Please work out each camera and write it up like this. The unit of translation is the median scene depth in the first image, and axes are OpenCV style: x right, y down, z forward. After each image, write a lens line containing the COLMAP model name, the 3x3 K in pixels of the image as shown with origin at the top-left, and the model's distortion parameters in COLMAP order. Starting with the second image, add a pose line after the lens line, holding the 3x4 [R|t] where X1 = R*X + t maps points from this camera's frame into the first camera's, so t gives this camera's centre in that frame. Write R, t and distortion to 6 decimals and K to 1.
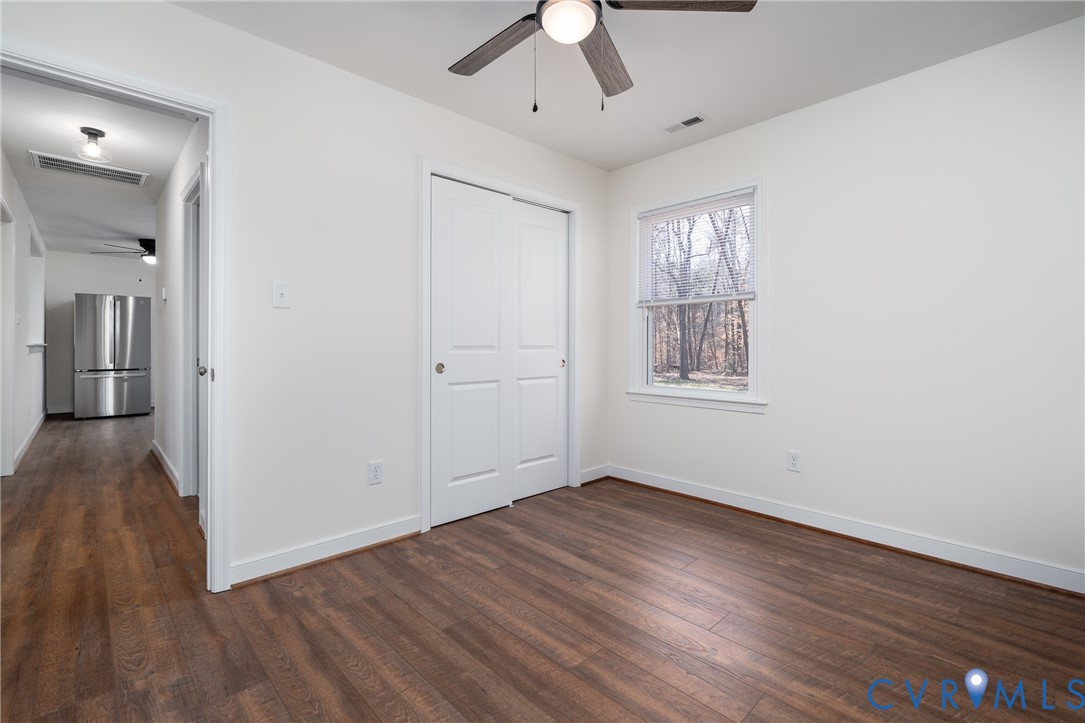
lens RADIAL K [[485.4, 0, 541.8], [0, 485.4, 340.7], [0, 0, 1]] dist [0.000328, -0.000004]
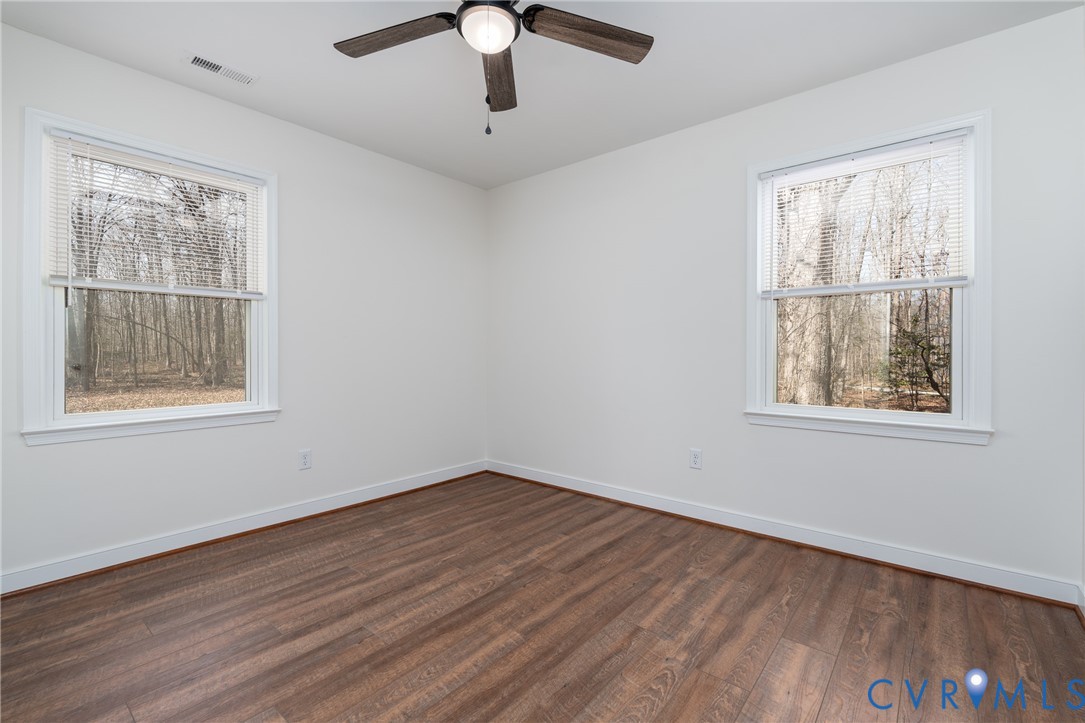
lens RADIAL K [[477.8, 0, 544.2], [0, 477.8, 355.2], [0, 0, 1]] dist [-0.001375, -0.000208]
pose [[-0.121240, -0.006762, 0.992600, -0.713675], [-0.012938, 0.999903, 0.005231, 0.008273], [-0.992539, -0.012208, -0.121316, 0.750586]]
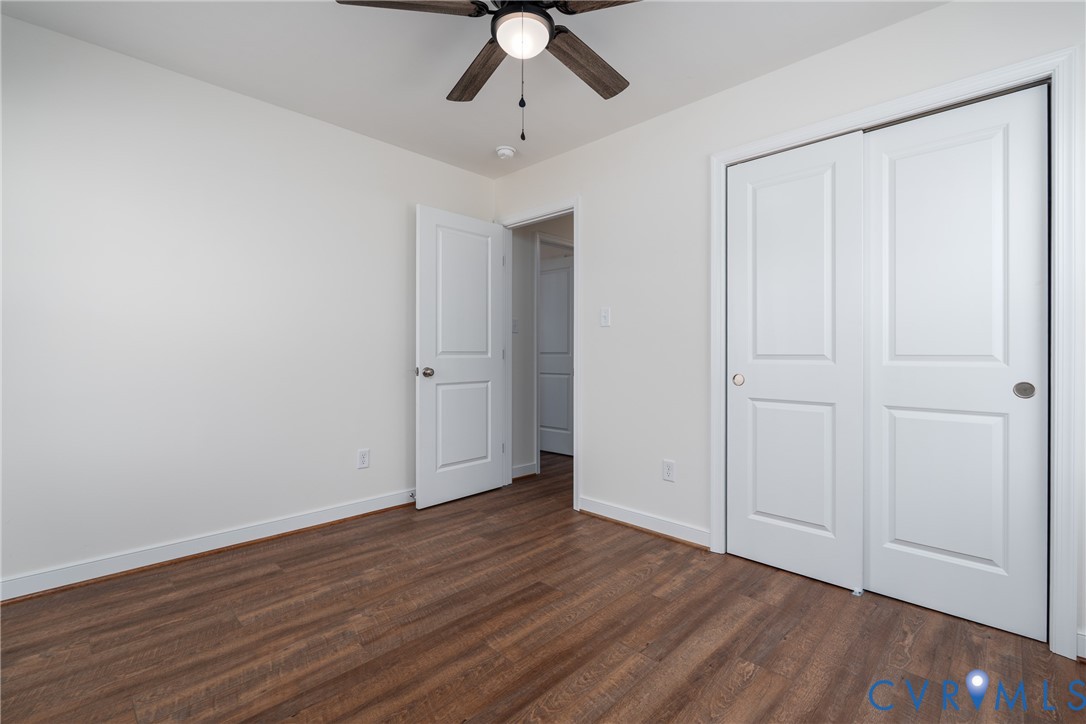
lens RADIAL K [[478.2, 0, 544.7], [0, 478.2, 355.7], [0, 0, 1]] dist [-0.001375, -0.000208]
pose [[0.041505, 0.003267, -0.999133, 0.798196], [0.009798, 0.999945, 0.003677, 0.006319], [0.999090, -0.009942, 0.041471, 0.751602]]
